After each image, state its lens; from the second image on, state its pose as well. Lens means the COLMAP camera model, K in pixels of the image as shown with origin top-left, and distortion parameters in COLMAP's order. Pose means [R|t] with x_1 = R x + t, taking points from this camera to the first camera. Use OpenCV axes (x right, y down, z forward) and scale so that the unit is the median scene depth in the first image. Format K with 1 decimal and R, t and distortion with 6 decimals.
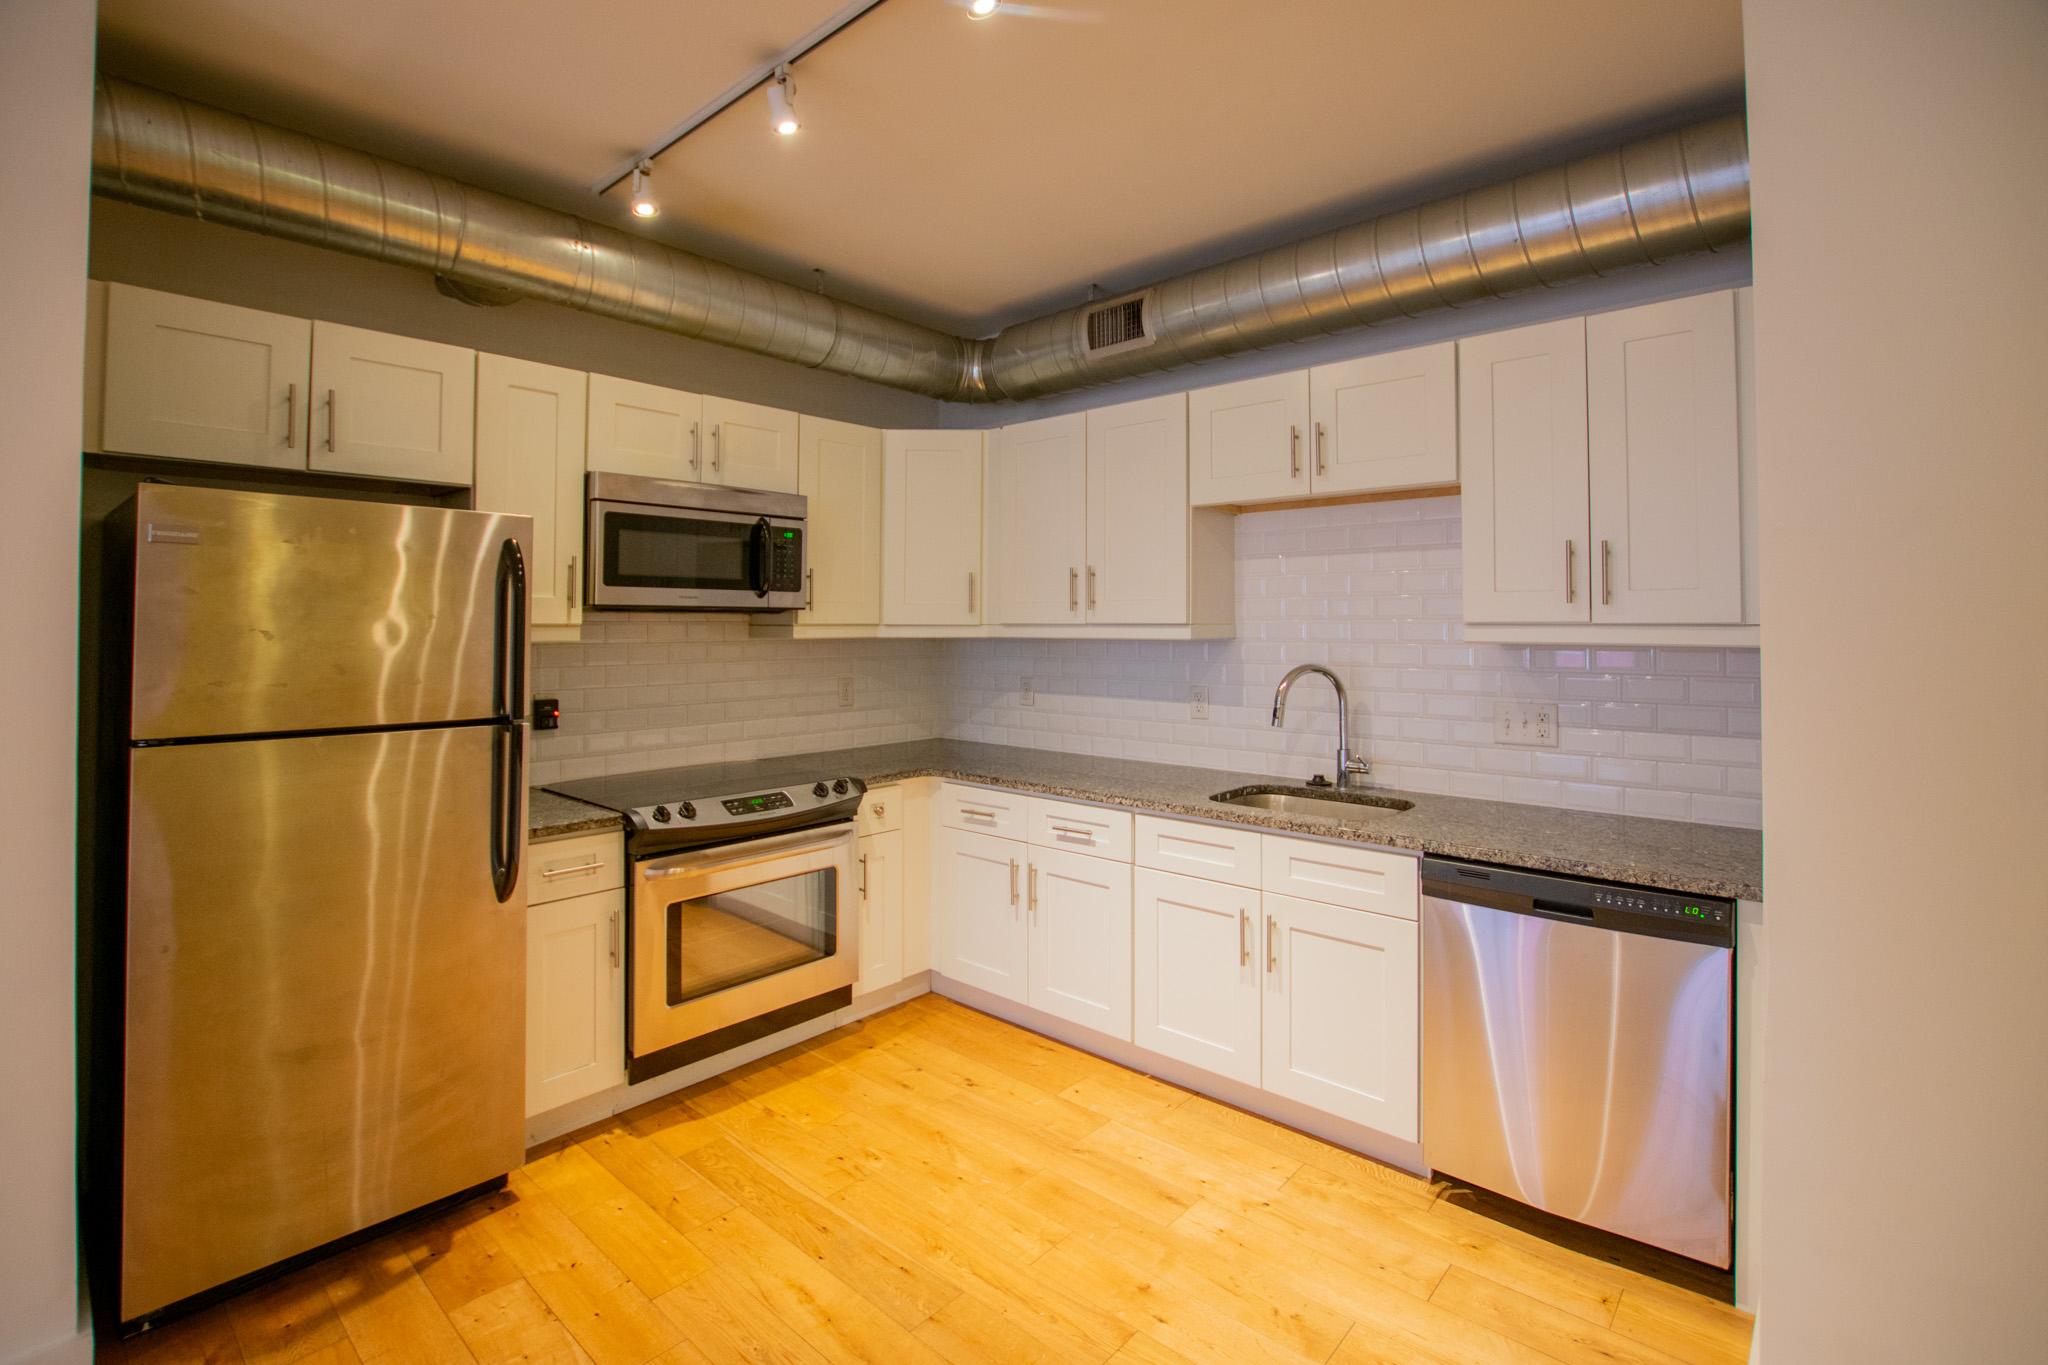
lens RADIAL K [[926.9, 0, 1017.8], [0, 926.9, 616.2], [0, 0, 1]] dist [-0.025330, 0.001032]
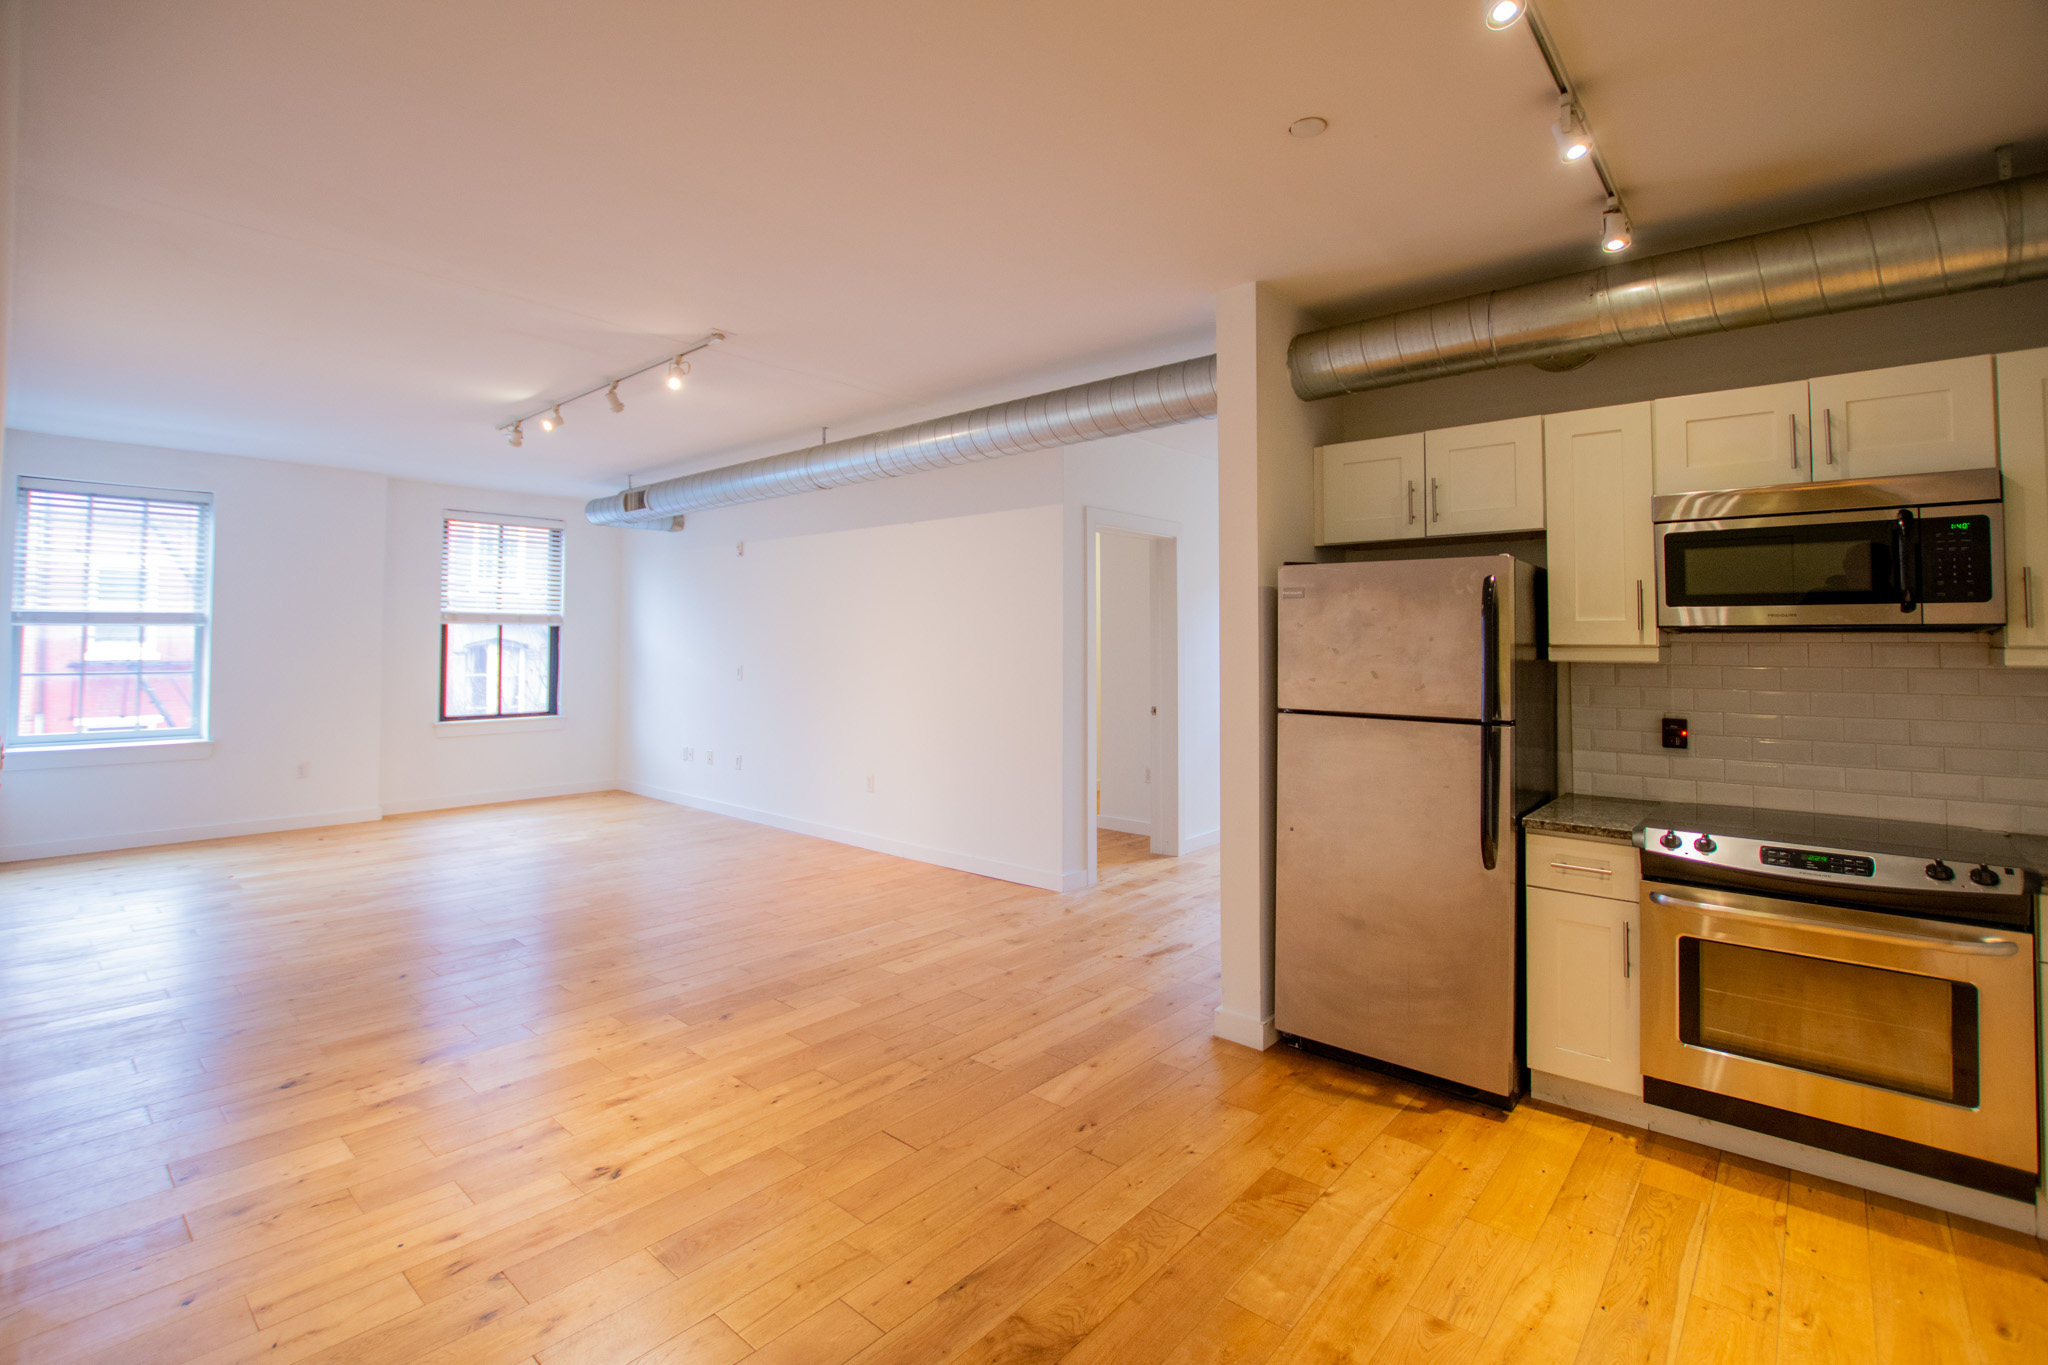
lens RADIAL K [[935.9, 0, 1023.2], [0, 935.9, 614.5], [0, 0, 1]] dist [-0.026055, 0.001326]
pose [[0.021412, -0.028203, -0.999373, 0.577836], [0.006609, 0.999584, -0.028067, -0.001410], [0.999749, -0.006003, 0.021590, 0.290447]]
